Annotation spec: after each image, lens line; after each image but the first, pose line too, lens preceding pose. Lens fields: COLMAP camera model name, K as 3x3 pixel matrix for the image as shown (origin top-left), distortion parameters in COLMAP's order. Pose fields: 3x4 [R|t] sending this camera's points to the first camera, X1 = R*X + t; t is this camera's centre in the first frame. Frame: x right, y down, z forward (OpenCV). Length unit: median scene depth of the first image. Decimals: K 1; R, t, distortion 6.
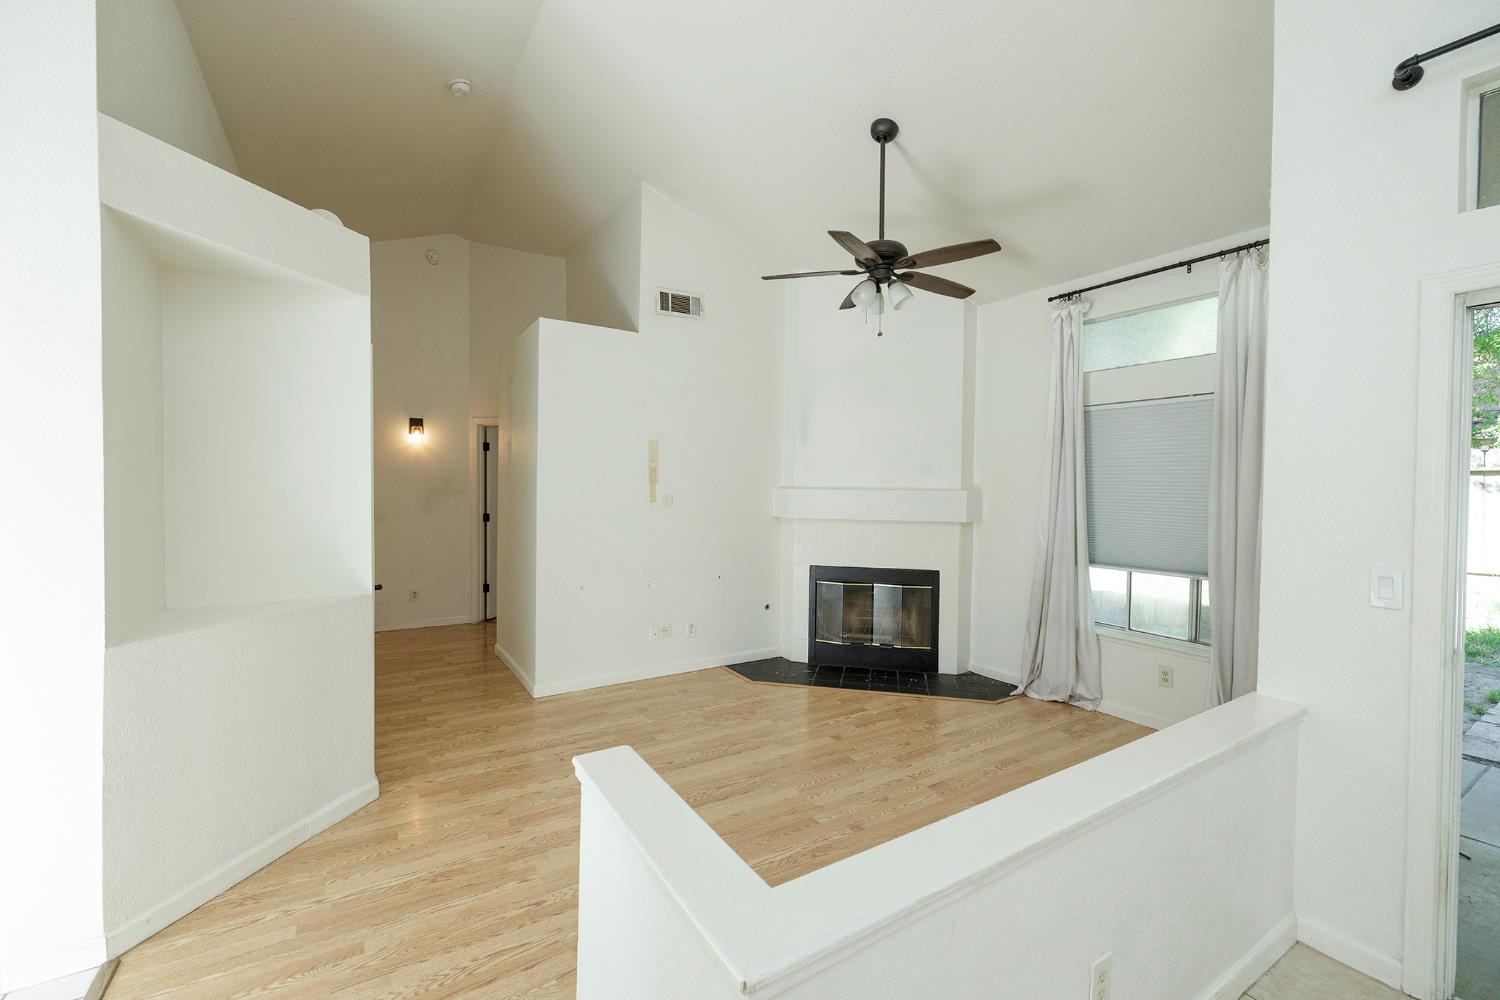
lens RADIAL K [[627.8, 0, 738.4], [0, 627.8, 493.8], [0, 0, 1]] dist [0.001755, -0.000348]
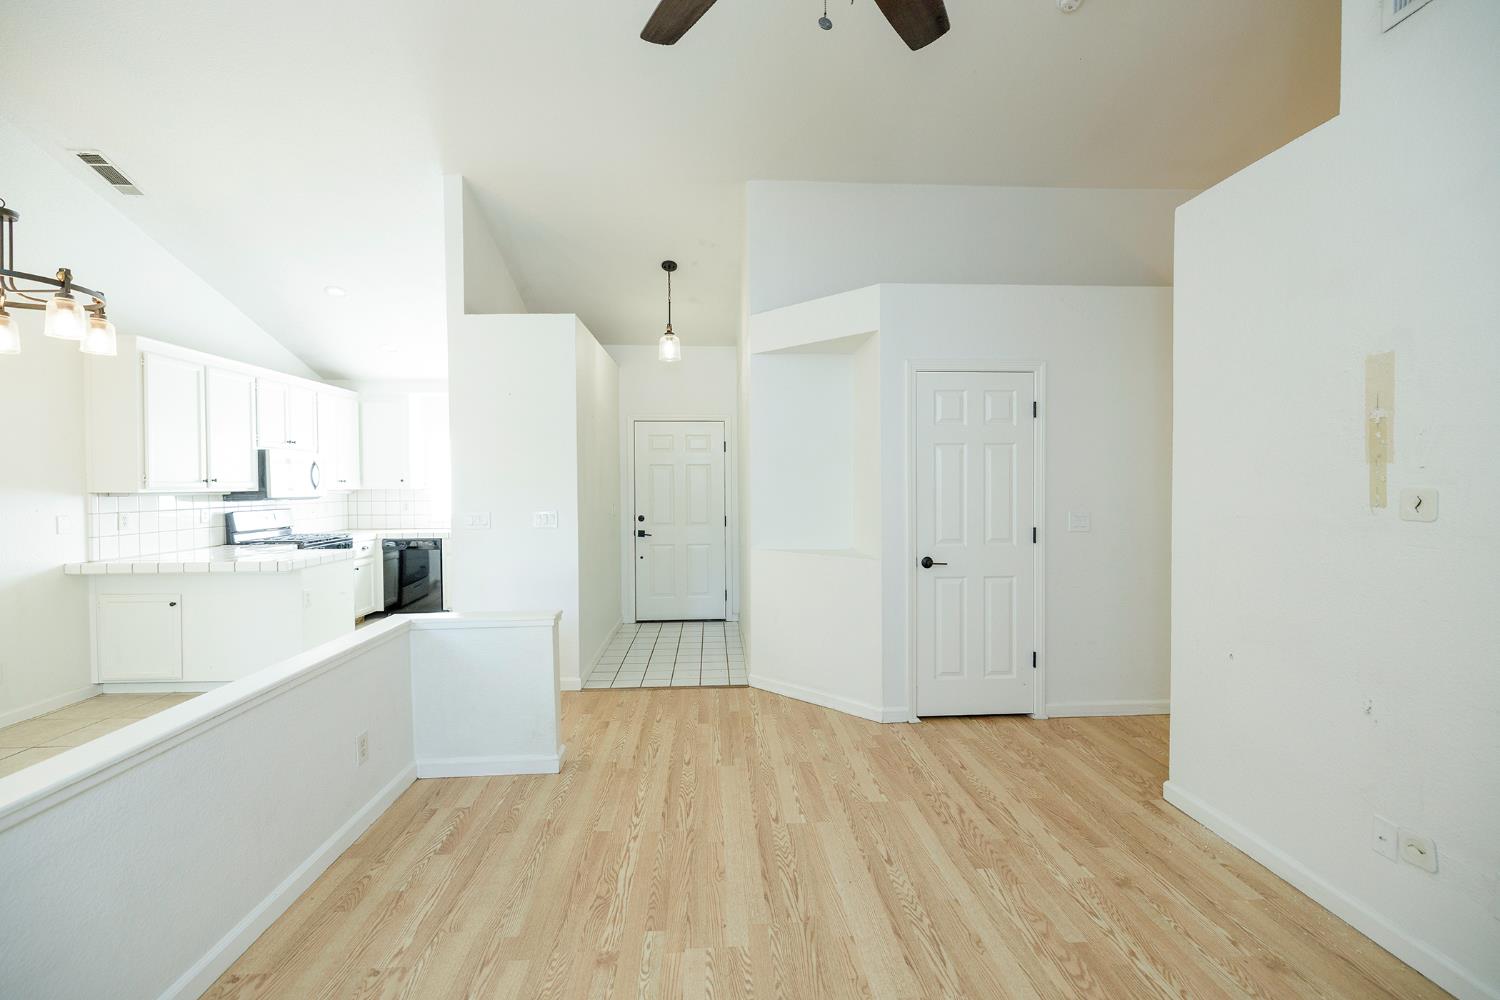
lens RADIAL K [[627.8, 0, 745.0], [0, 627.8, 497.6], [0, 0, 1]] dist [0.001755, -0.000348]
pose [[-0.472923, 0.012601, -0.881013, 0.467512], [-0.014270, 0.999657, 0.021958, 0.004300], [0.880988, 0.022957, -0.472581, 0.944256]]
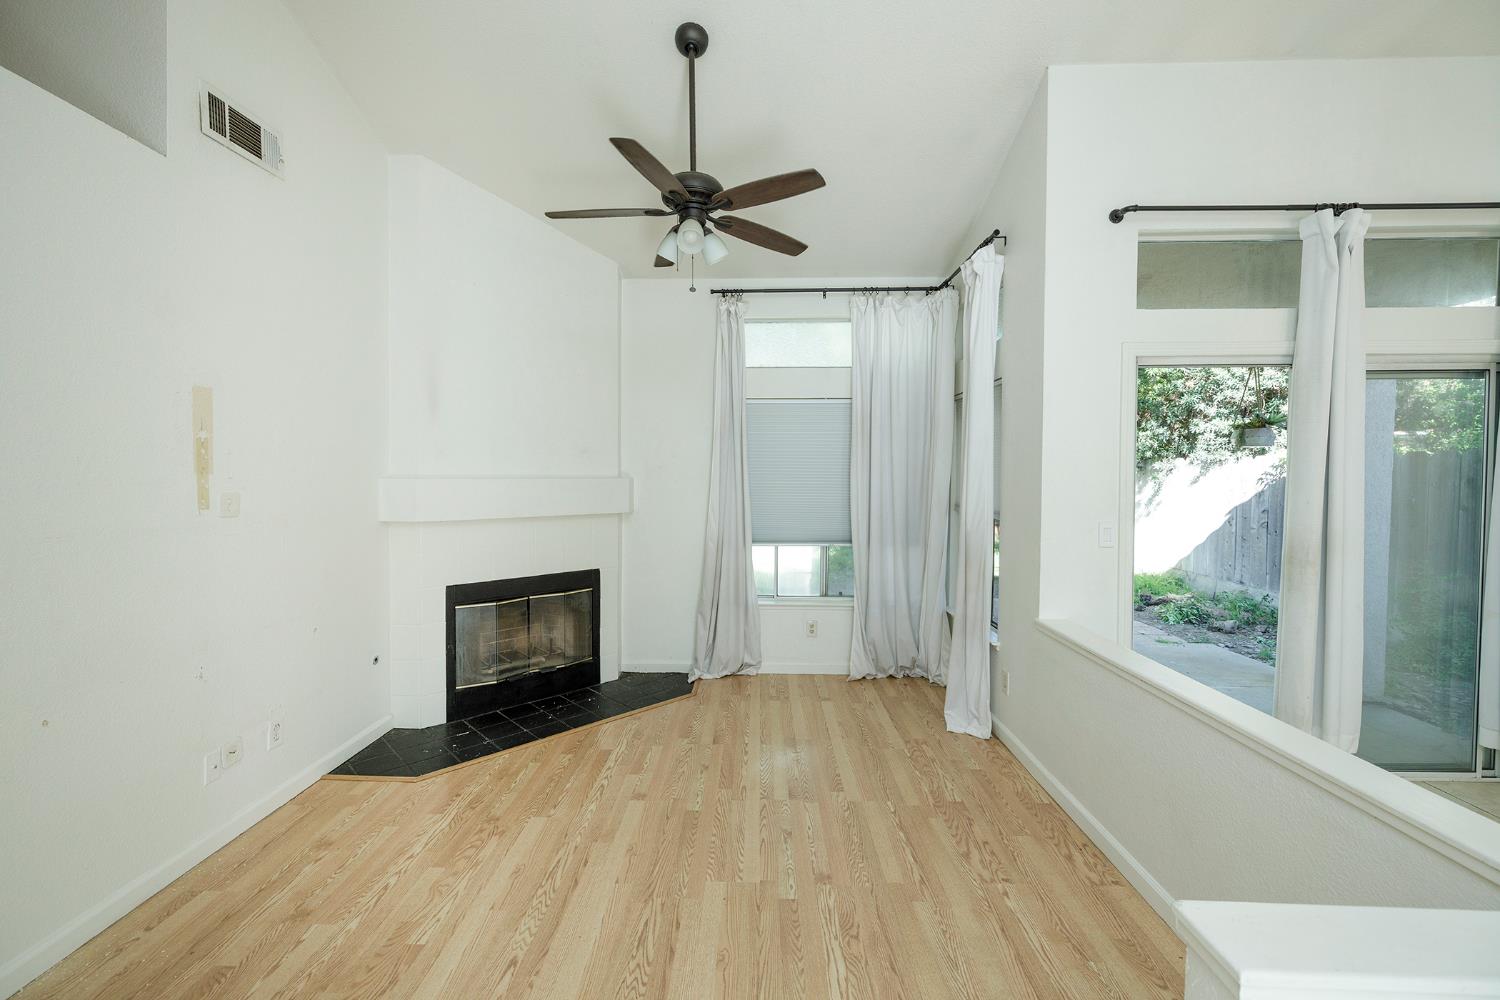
lens RADIAL K [[627.8, 0, 742.0], [0, 627.8, 492.8], [0, 0, 1]] dist [0.001755, -0.000348]
pose [[0.545649, -0.033568, 0.837341, -0.365889], [0.016336, 0.999434, 0.029420, -0.008888], [-0.837854, -0.002374, 0.545889, 0.412350]]
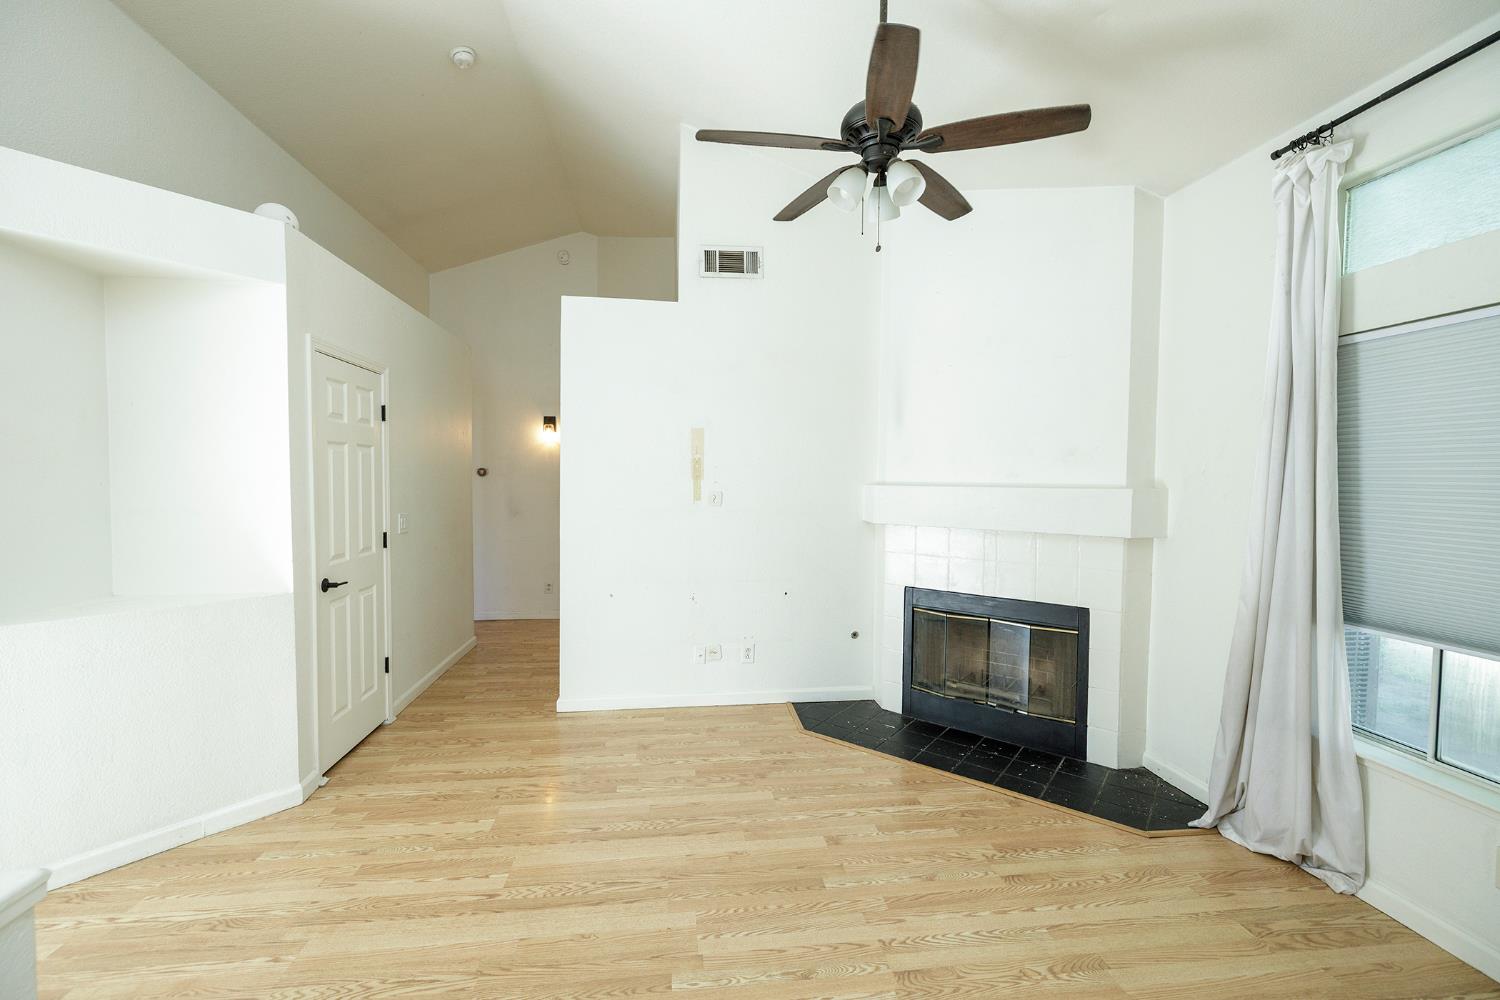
lens RADIAL K [[627.8, 0, 739.3], [0, 627.8, 497.1], [0, 0, 1]] dist [0.001755, -0.000348]
pose [[0.908760, 0.010162, -0.417196, 0.306978], [-0.005626, 0.999911, 0.012100, -0.002291], [0.417281, -0.008649, 0.908736, 0.285306]]
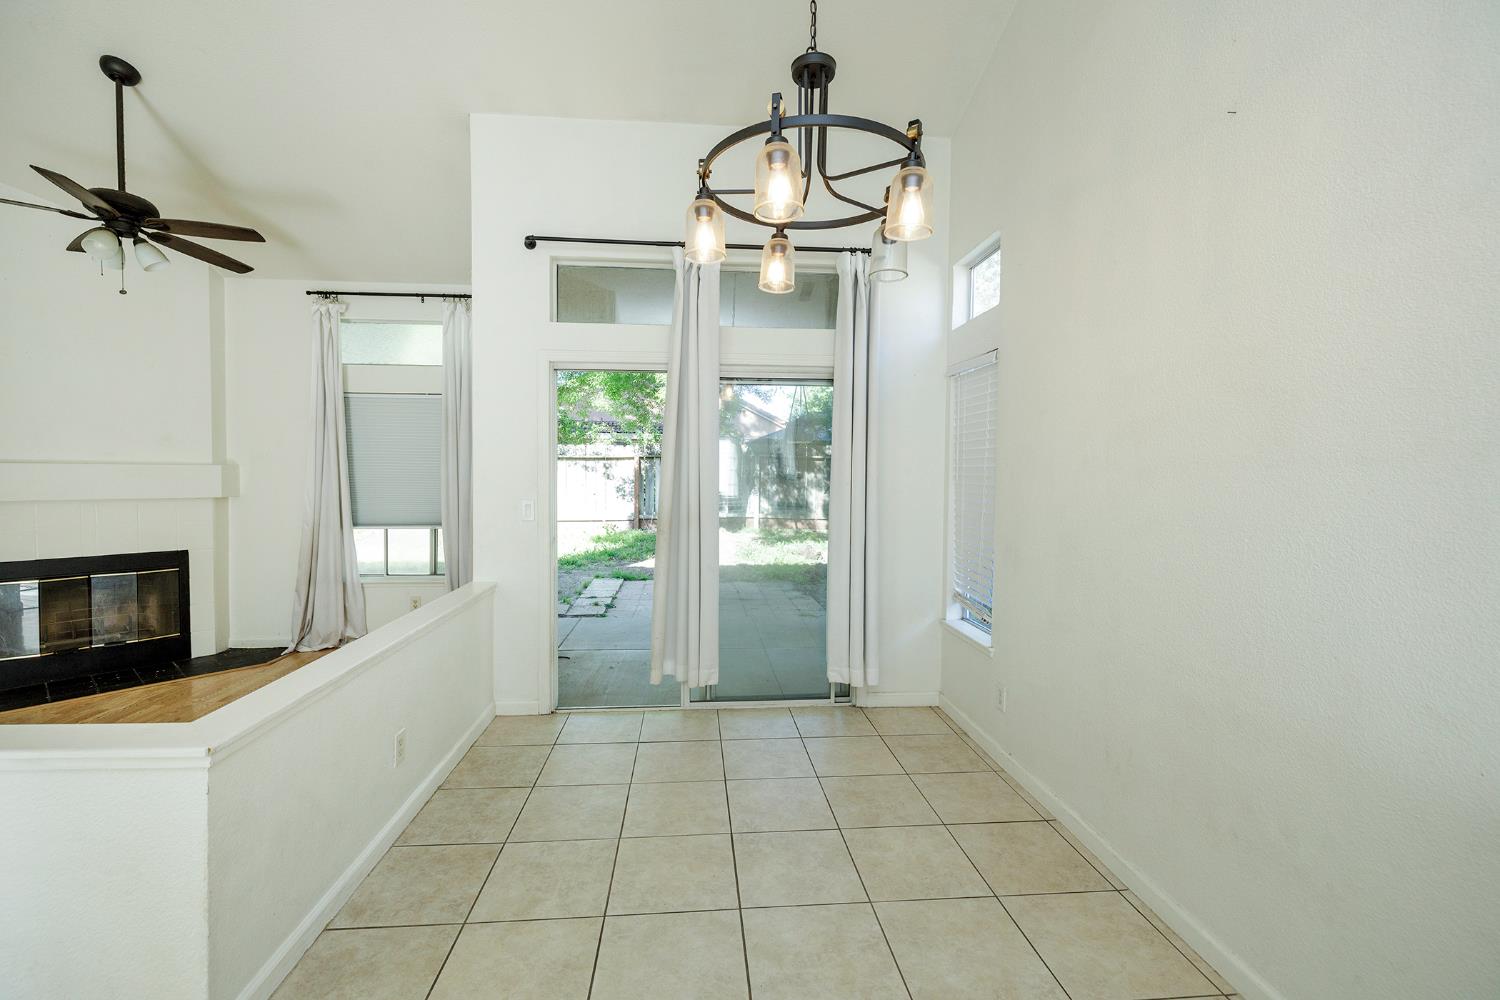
lens RADIAL K [[627.8, 0, 742.2], [0, 627.8, 496.1], [0, 0, 1]] dist [0.001755, -0.000348]
pose [[0.453193, -0.036761, 0.890654, -0.166336], [0.011354, 0.999306, 0.035468, 0.020597], [-0.891340, -0.005961, 0.453296, -0.198893]]
